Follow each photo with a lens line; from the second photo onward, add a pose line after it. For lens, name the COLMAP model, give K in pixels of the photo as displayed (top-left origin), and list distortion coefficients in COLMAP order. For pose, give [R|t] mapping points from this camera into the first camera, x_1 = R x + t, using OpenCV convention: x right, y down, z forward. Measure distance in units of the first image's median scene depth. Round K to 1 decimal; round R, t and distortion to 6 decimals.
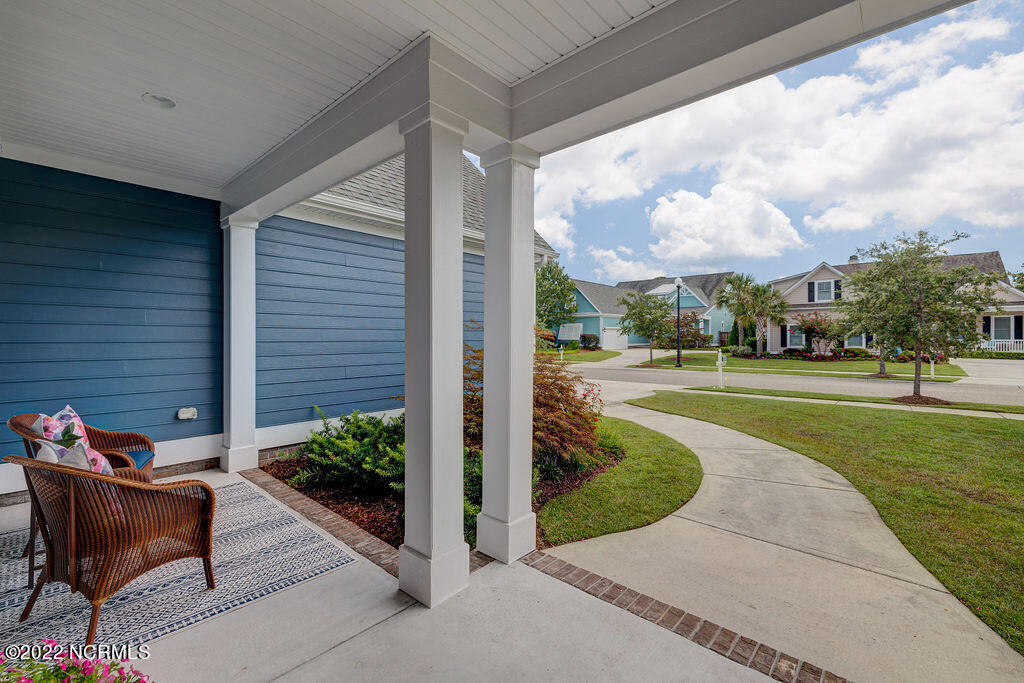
lens RADIAL K [[433.4, 0, 504.4], [0, 433.4, 338.6], [0, 0, 1]] dist [-0.000558, -0.000156]
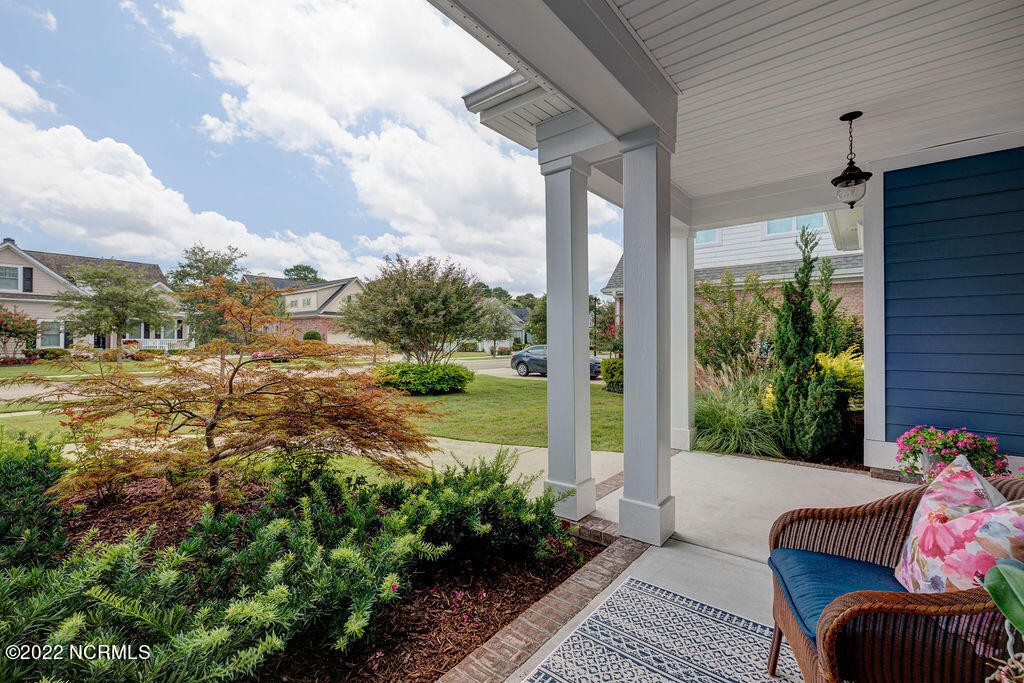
lens RADIAL K [[433.4, 0, 504.4], [0, 433.4, 338.6], [0, 0, 1]] dist [-0.000558, -0.000156]
pose [[-0.039729, 0.001101, 0.999210, -0.107787], [0.000208, 0.999999, -0.001094, 0.002836], [-0.999210, 0.000165, -0.039729, 0.115465]]
